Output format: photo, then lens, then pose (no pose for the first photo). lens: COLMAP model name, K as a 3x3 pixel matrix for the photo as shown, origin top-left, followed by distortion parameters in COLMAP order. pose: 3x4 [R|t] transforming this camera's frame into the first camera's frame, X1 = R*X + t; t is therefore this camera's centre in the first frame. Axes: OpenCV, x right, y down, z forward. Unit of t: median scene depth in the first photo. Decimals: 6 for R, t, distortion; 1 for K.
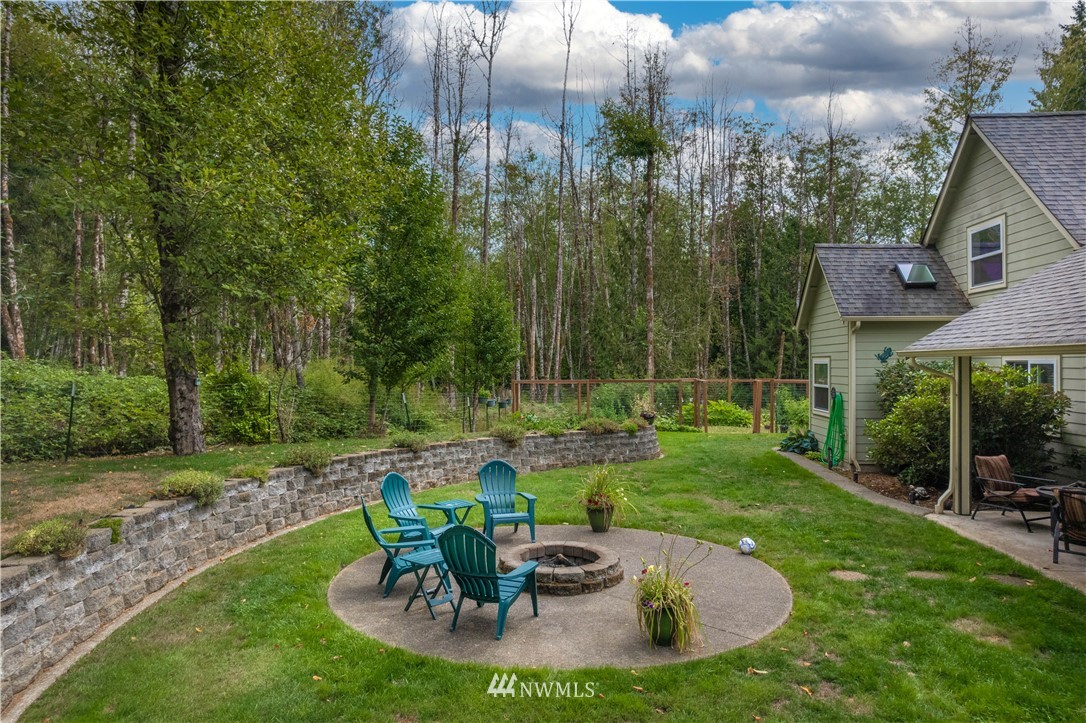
lens RADIAL K [[685.9, 0, 543.3], [0, 685.9, 360.0], [0, 0, 1]] dist [-0.011337, 0.001065]
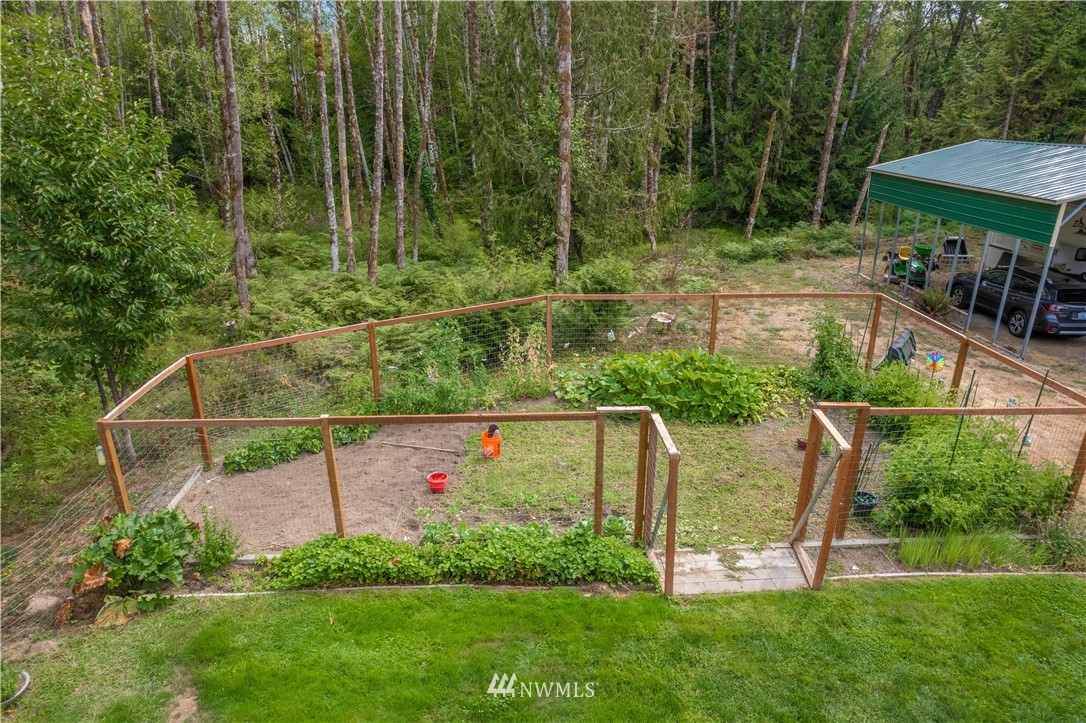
lens RADIAL K [[685.9, 0, 542.5], [0, 685.9, 363.9], [0, 0, 1]] dist [-0.011337, 0.001065]
pose [[0.996842, -0.037007, 0.070256, 0.059296], [0.009849, 0.935552, 0.353053, -0.042925], [-0.078793, -0.351246, 0.932962, 0.266437]]
